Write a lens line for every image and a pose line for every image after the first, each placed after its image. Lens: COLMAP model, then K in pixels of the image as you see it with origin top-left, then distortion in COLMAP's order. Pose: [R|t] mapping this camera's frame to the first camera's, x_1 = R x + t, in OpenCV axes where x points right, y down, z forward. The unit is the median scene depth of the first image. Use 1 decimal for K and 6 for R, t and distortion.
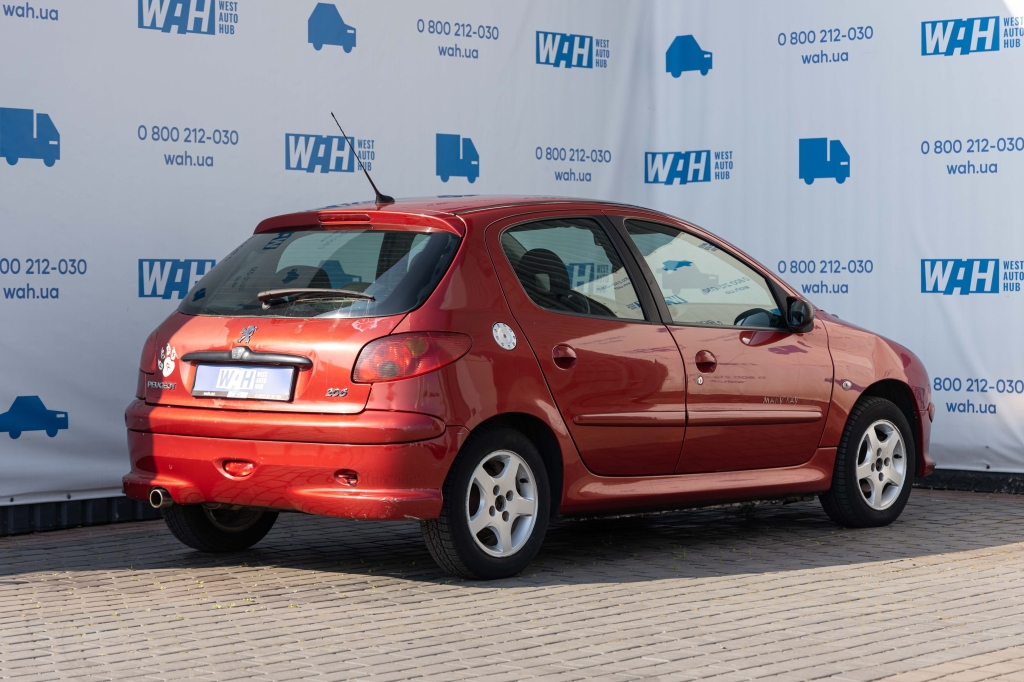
lens RADIAL K [[2760.4, 0, 519.4], [0, 2760.4, 321.6], [0, 0, 1]] dist [0.054101, -0.292713]
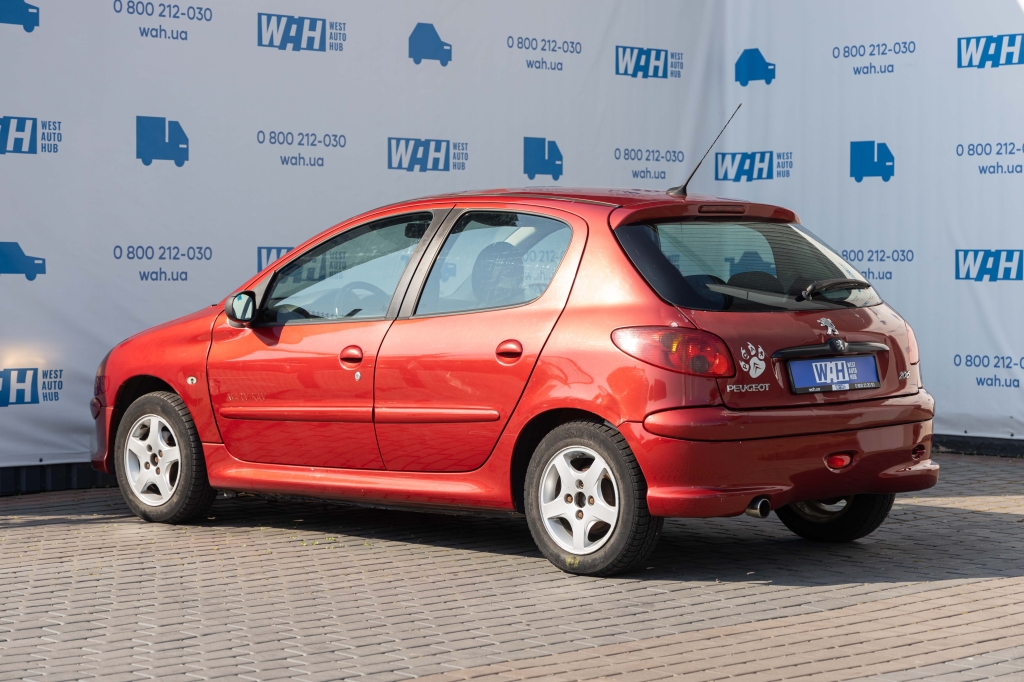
lens RADIAL K [[2612.5, 0, 512.0], [0, 2612.5, 341.0], [0, 0, 1]] dist [0.072203, -0.700110]
pose [[0.997694, 0.007447, -0.067466, 0.037877], [-0.006379, 0.999851, 0.016026, -0.001325], [0.067575, -0.015559, 0.997593, -0.074035]]
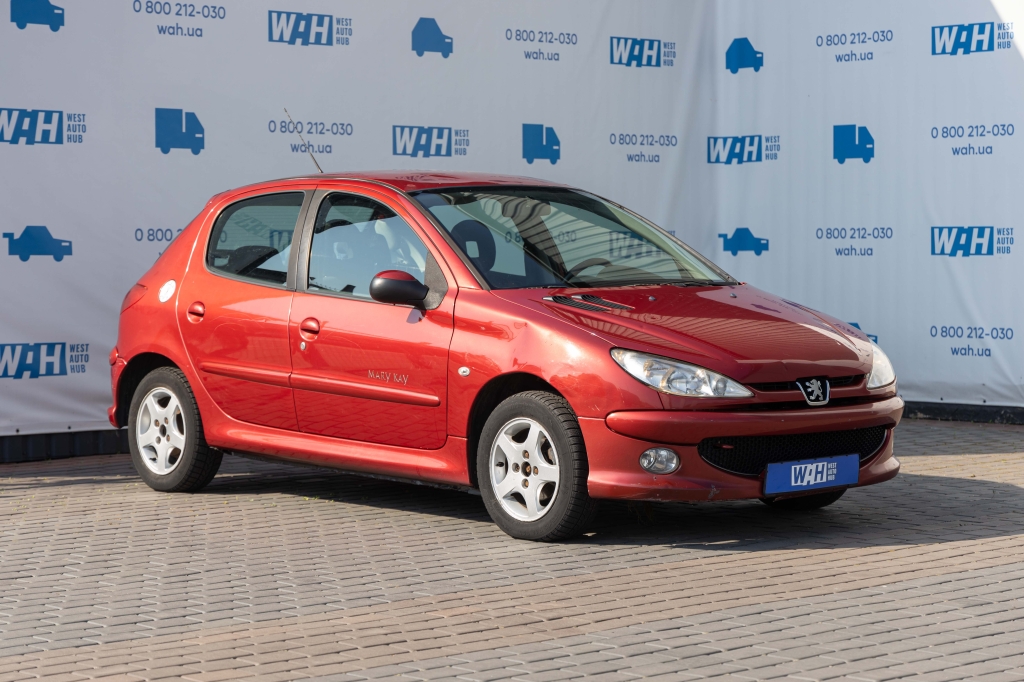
lens RADIAL K [[2673.4, 0, 512.0], [0, 2673.4, 341.0], [0, 0, 1]] dist [0.023686, -0.177048]
pose [[0.996171, 0.000662, -0.087421, 0.066919], [0.001127, 0.999791, 0.020408, 0.002877], [0.087416, -0.020428, 0.995962, -0.163468]]
